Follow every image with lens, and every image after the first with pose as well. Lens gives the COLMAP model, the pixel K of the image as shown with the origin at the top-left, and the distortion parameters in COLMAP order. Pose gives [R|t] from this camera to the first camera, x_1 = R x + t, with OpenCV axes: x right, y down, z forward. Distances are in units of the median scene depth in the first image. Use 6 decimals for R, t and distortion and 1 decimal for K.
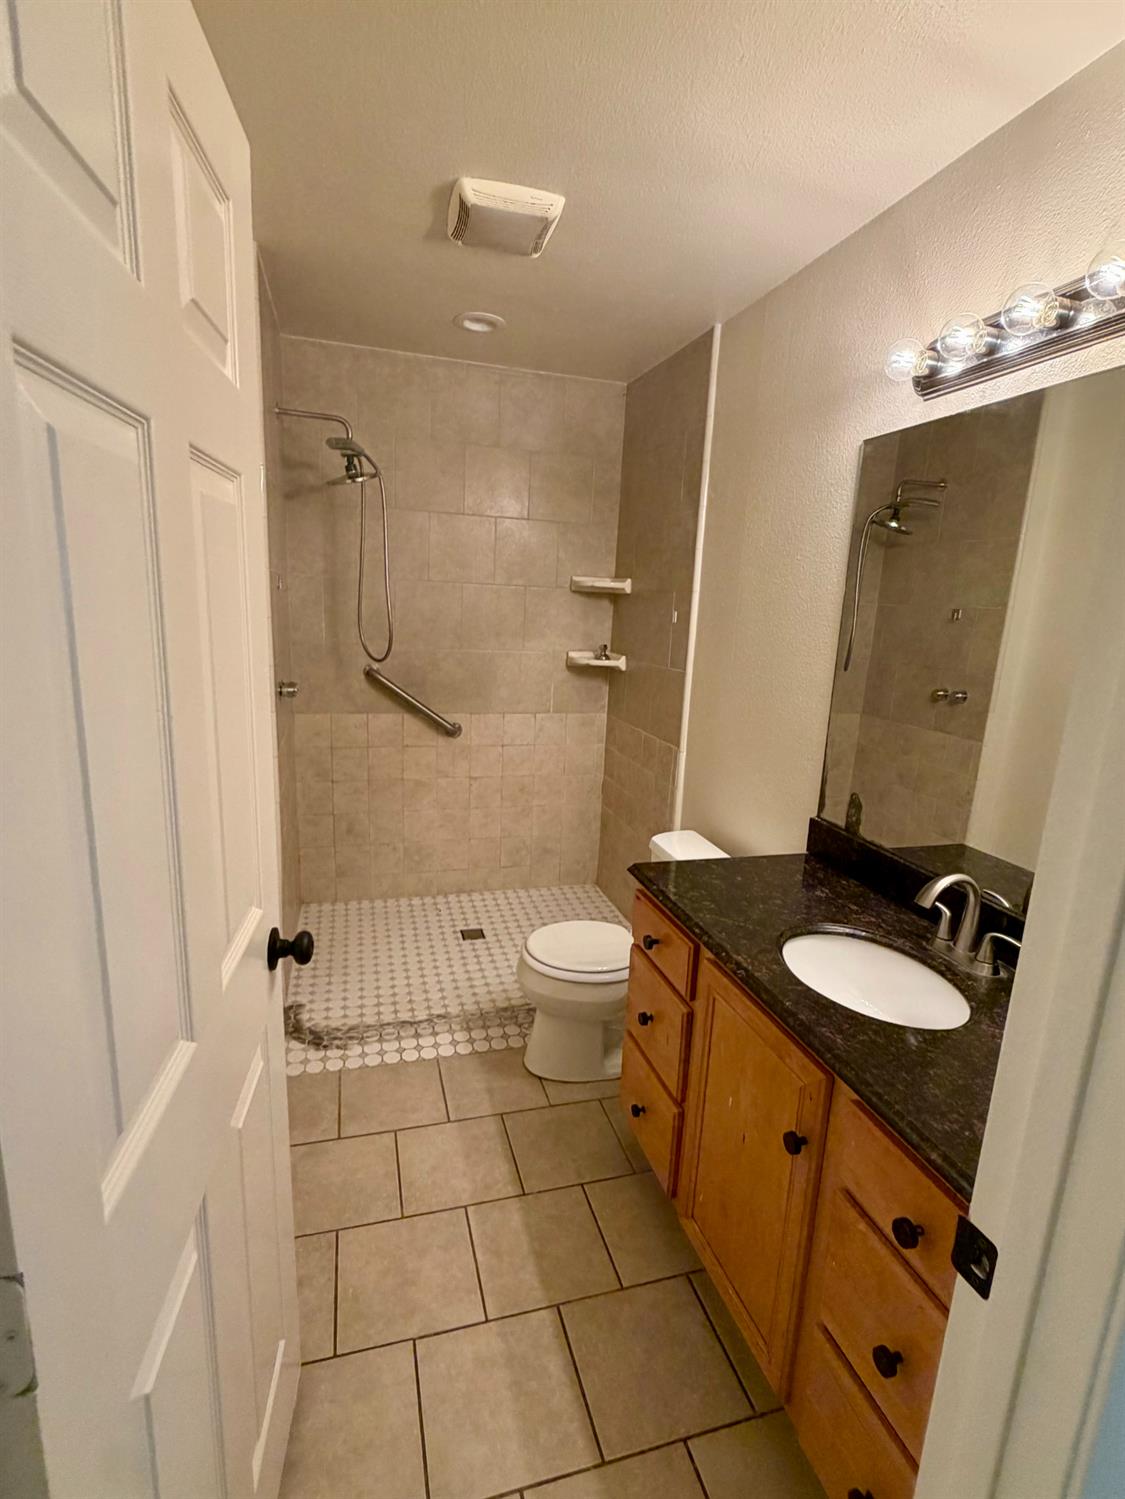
lens RADIAL K [[724.1, 0, 558.7], [0, 724.1, 755.4], [0, 0, 1]] dist [-0.000241, -0.000159]
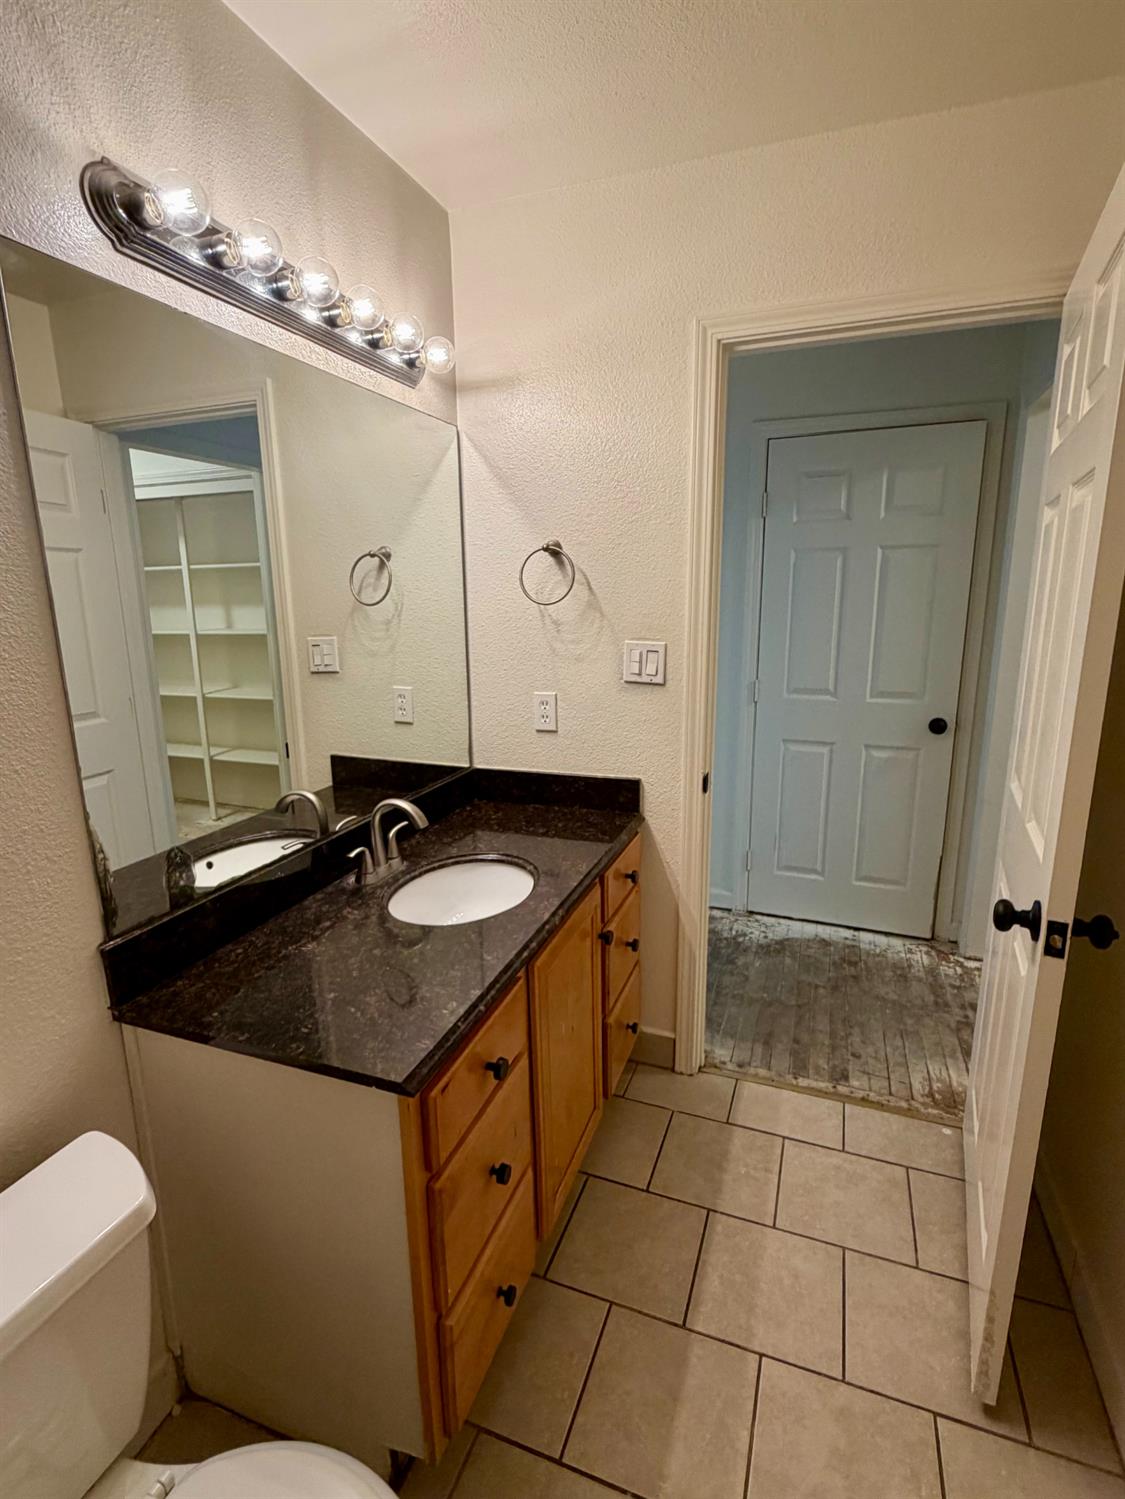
lens RADIAL K [[724.1, 0, 560.4], [0, 724.1, 749.2], [0, 0, 1]] dist [-0.000241, -0.000159]
pose [[-0.801517, -0.161844, 0.575653, -0.288203], [0.098141, 0.914018, 0.393622, -0.305169], [-0.589863, 0.371990, -0.716718, 1.464704]]
